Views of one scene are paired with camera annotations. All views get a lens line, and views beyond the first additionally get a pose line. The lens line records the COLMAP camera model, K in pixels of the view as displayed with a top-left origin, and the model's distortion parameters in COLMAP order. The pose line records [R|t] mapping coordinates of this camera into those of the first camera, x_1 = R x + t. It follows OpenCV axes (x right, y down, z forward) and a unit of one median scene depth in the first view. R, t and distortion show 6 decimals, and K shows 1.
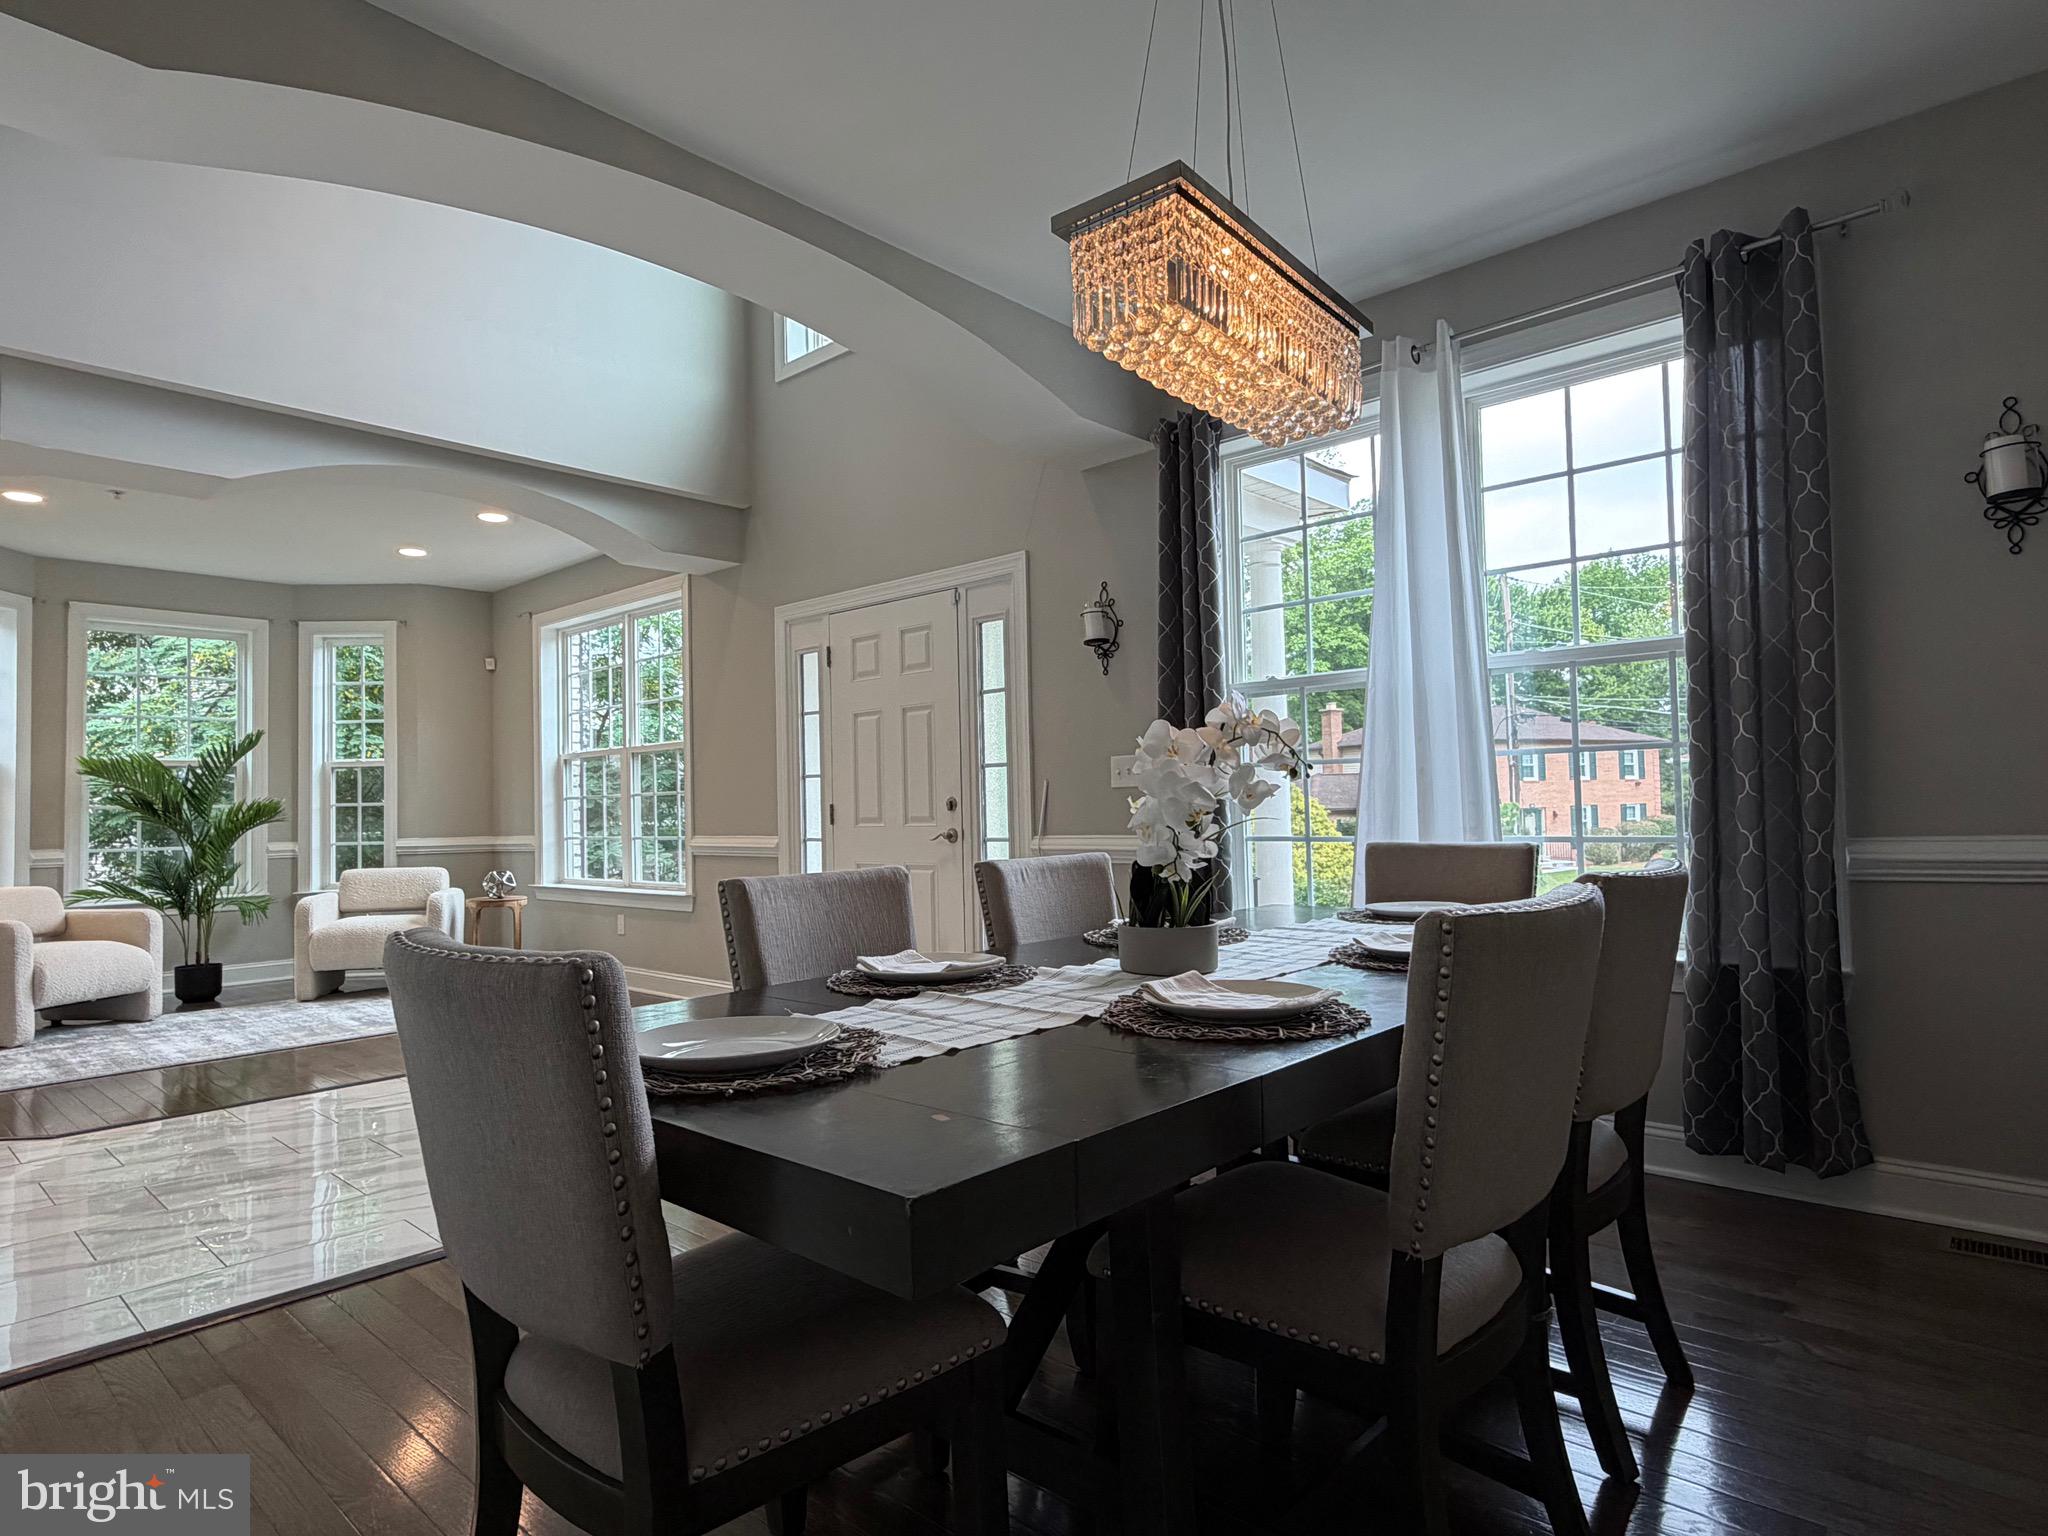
lens RADIAL K [[1130.6, 0, 1017.6], [0, 1130.6, 766.7], [0, 0, 1]] dist [0.002975, 0.000592]
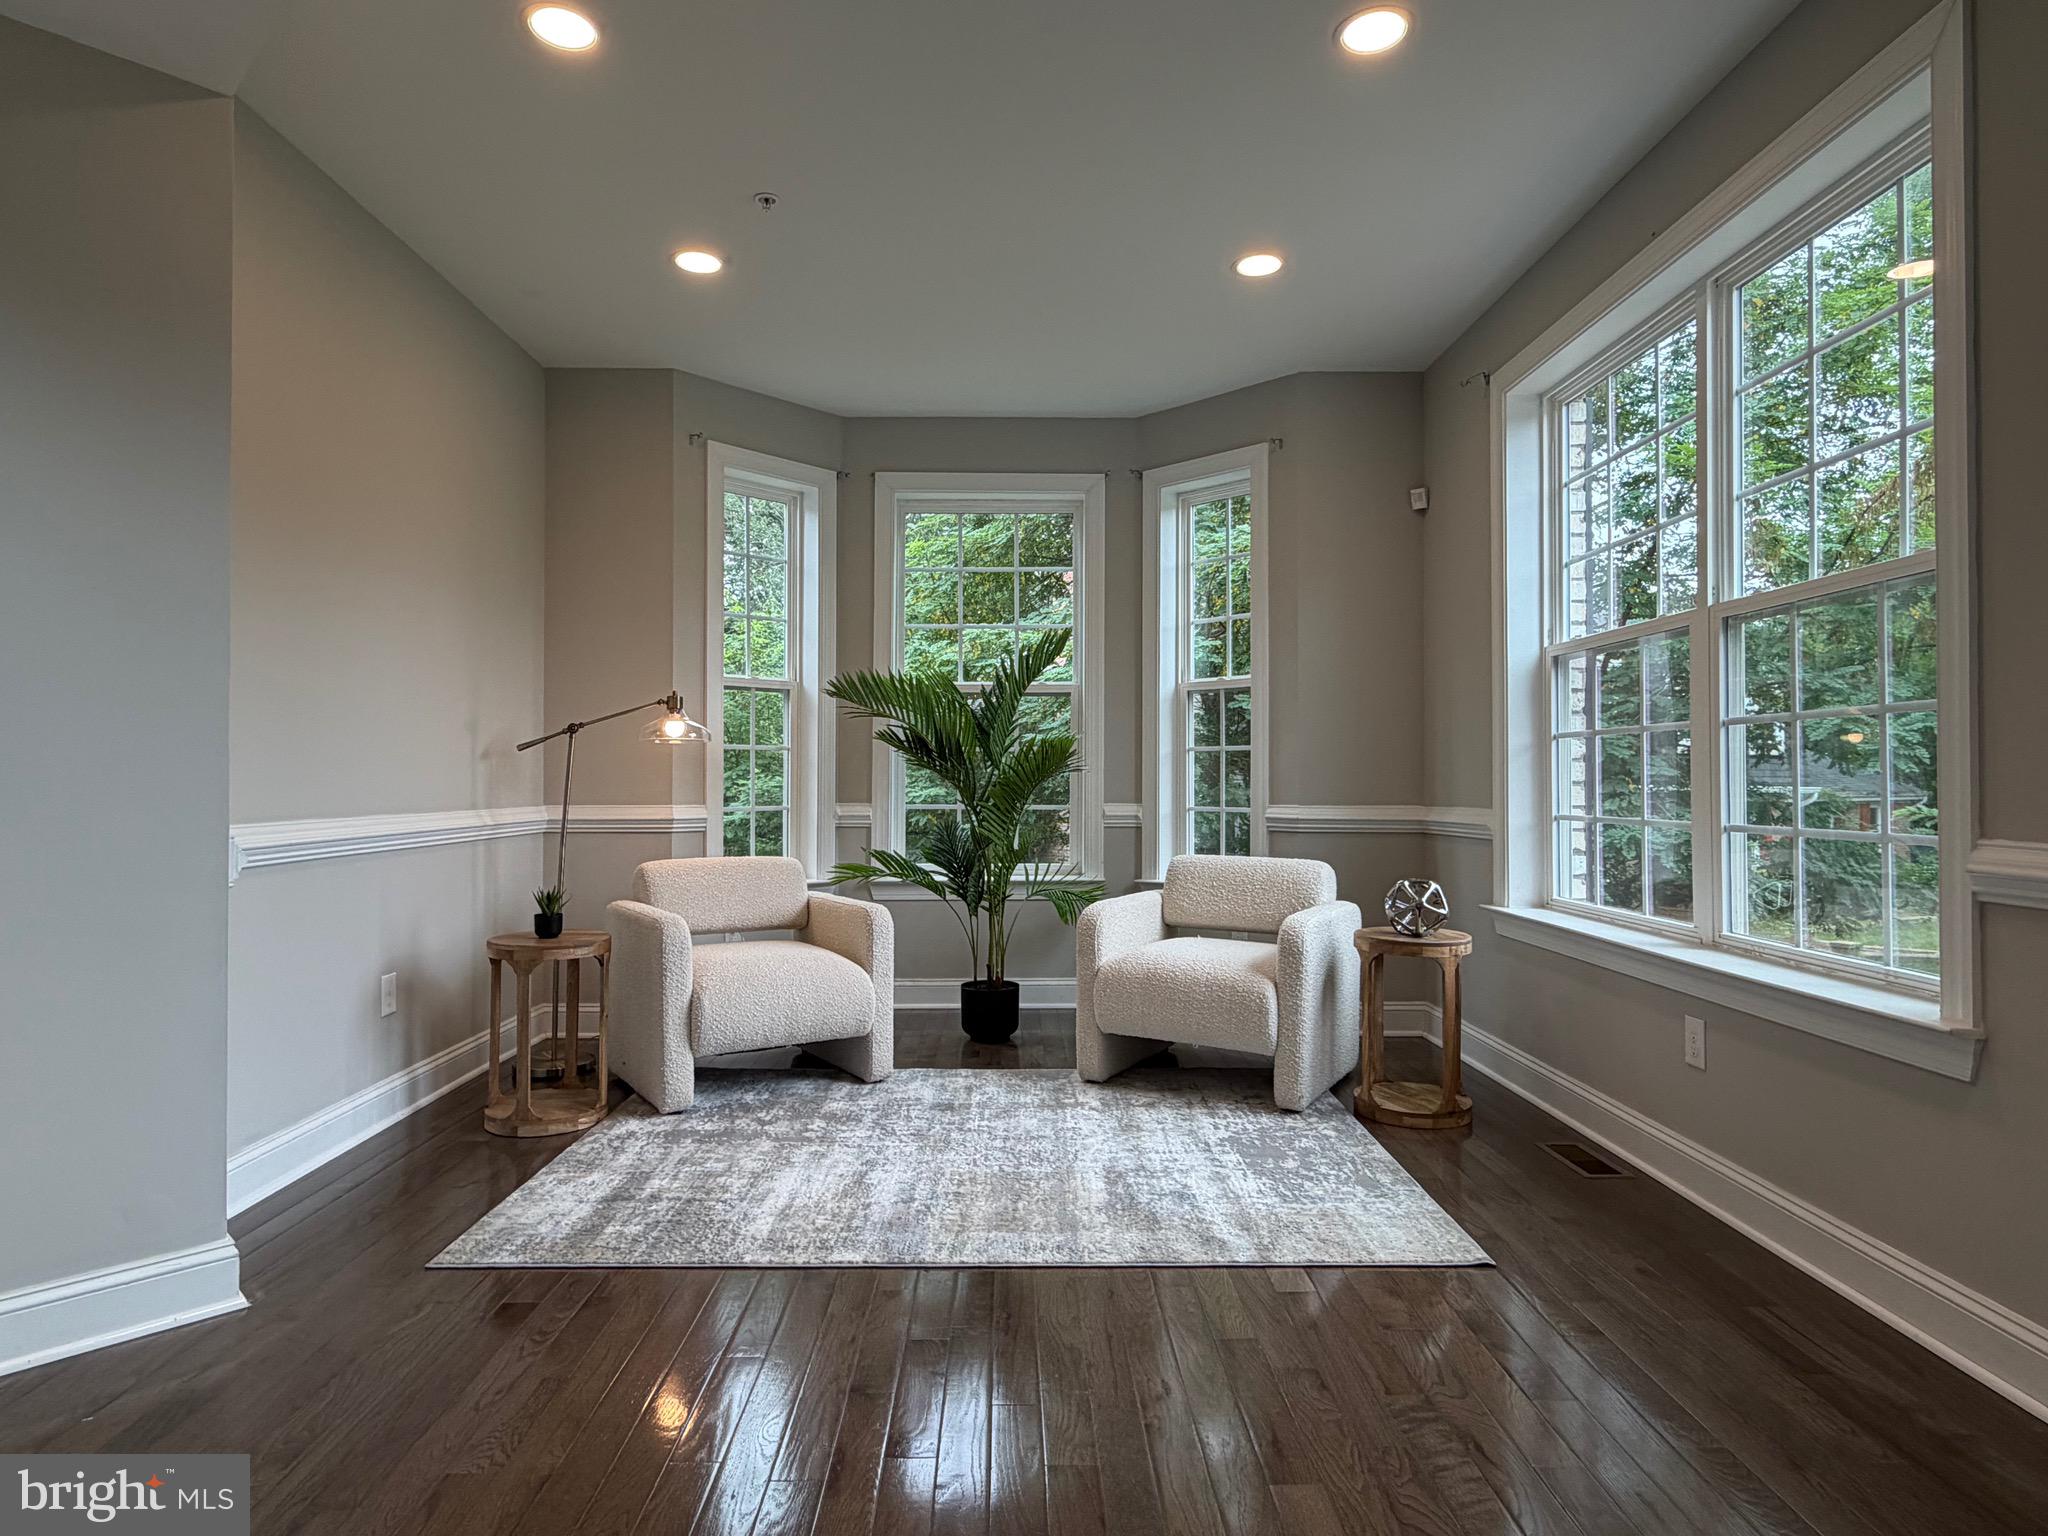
lens RADIAL K [[1130.6, 0, 1017.6], [0, 1130.6, 766.7], [0, 0, 1]] dist [0.002975, 0.000592]
pose [[0.679436, 0.014632, -0.733589, -0.207946], [0.009926, 0.999526, 0.029129, 0.025805], [0.733668, -0.027073, 0.678969, 0.520965]]
